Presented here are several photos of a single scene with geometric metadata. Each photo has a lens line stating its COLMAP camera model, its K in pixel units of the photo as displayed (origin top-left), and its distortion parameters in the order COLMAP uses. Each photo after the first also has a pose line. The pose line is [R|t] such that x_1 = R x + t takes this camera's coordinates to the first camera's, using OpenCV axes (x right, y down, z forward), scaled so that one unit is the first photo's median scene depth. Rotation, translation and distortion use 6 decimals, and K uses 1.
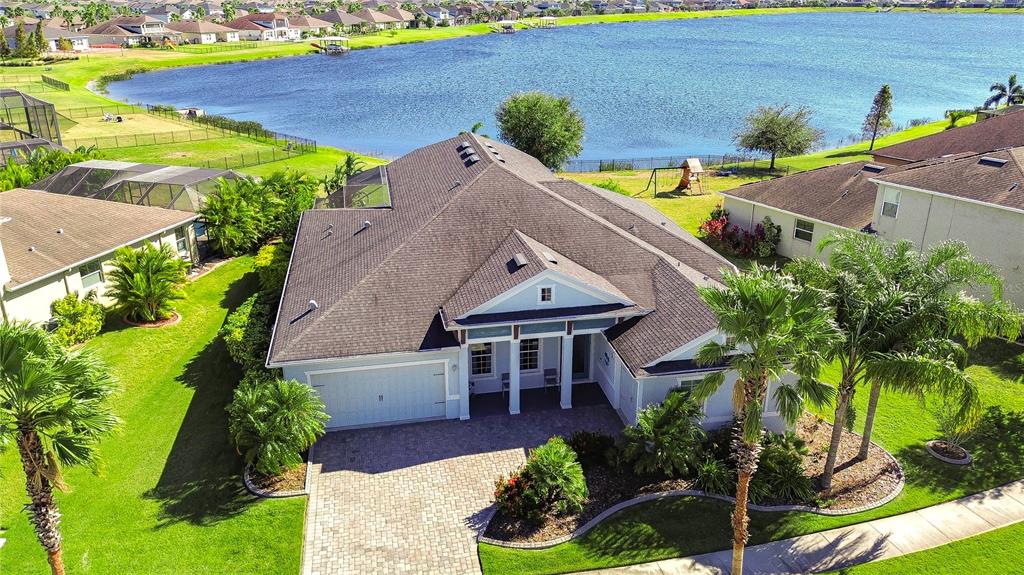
lens RADIAL K [[761.2, 0, 512.0], [0, 761.2, 287.5], [0, 0, 1]] dist [0.078752, -0.072765]
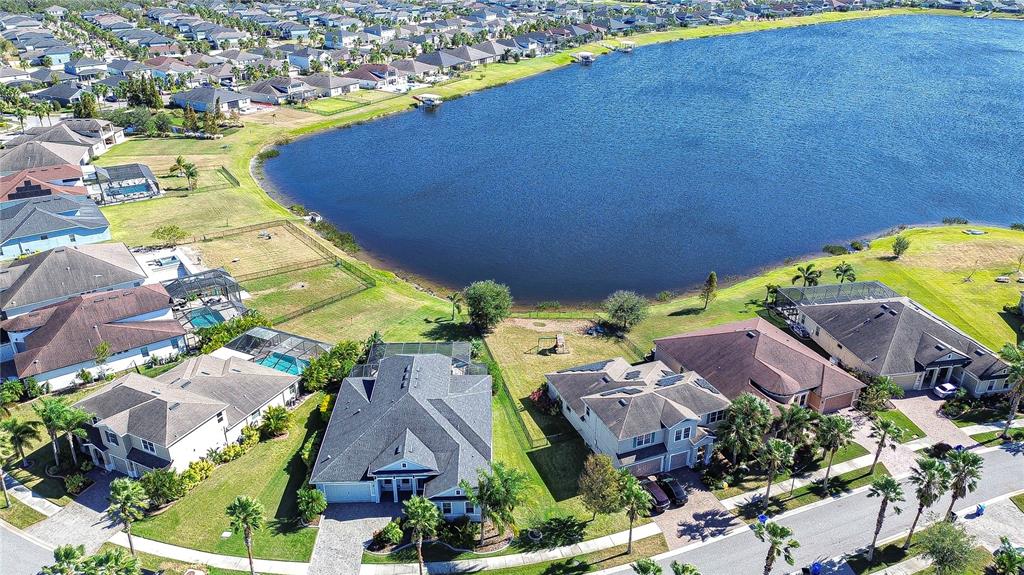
lens RADIAL K [[732.6, 0, 512.0], [0, 732.6, 287.5], [0, 0, 1]] dist [0.071066, -0.065110]
pose [[0.987239, 0.072255, -0.141909, 0.774438], [-0.061267, 0.994883, 0.080338, -0.886233], [0.146988, -0.070618, 0.986614, -1.600903]]
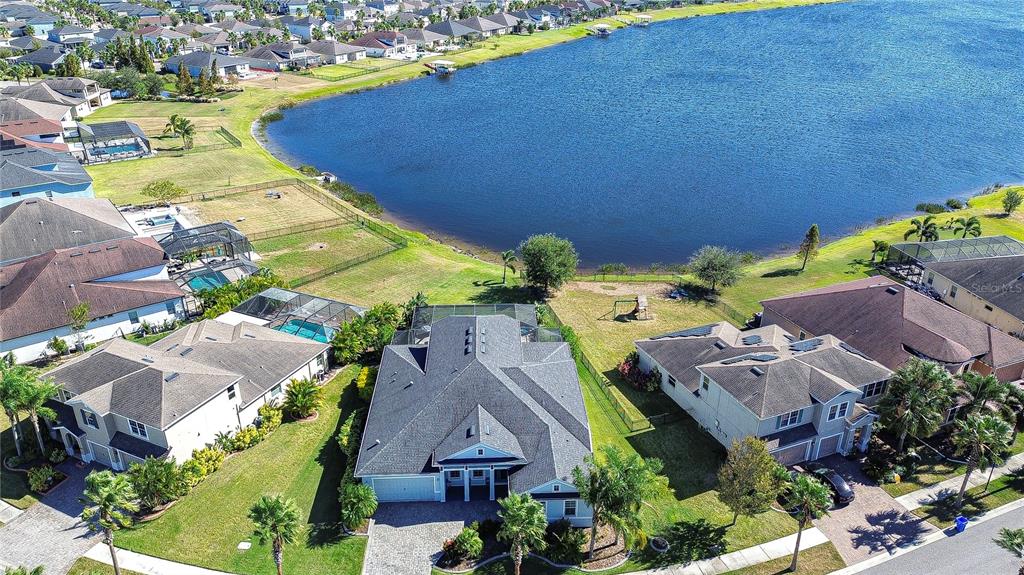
lens RADIAL K [[732.6, 0, 512.0], [0, 732.6, 287.5], [0, 0, 1]] dist [0.071066, -0.065110]
pose [[0.988709, 0.068867, -0.133083, 0.369703], [-0.058206, 0.994898, 0.082404, -0.616840], [0.138079, -0.073727, 0.987673, -0.988487]]
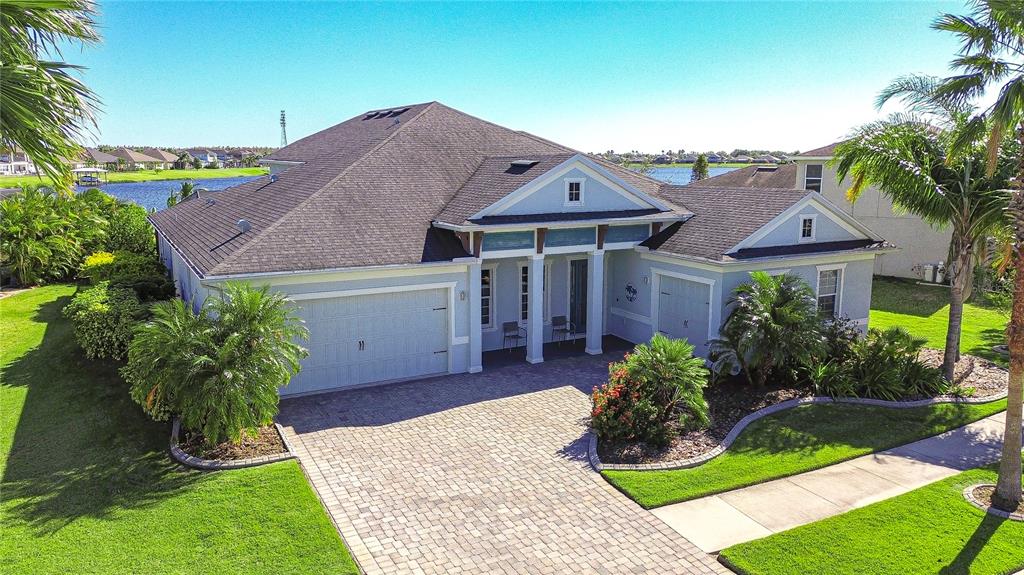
lens RADIAL K [[761.2, 0, 512.0], [0, 761.2, 287.5], [0, 0, 1]] dist [0.078752, -0.072765]
pose [[0.954724, -0.046882, 0.293775, -0.241550], [0.104678, 0.977294, -0.184227, 0.234413], [-0.278467, 0.206637, 0.937954, 0.301319]]
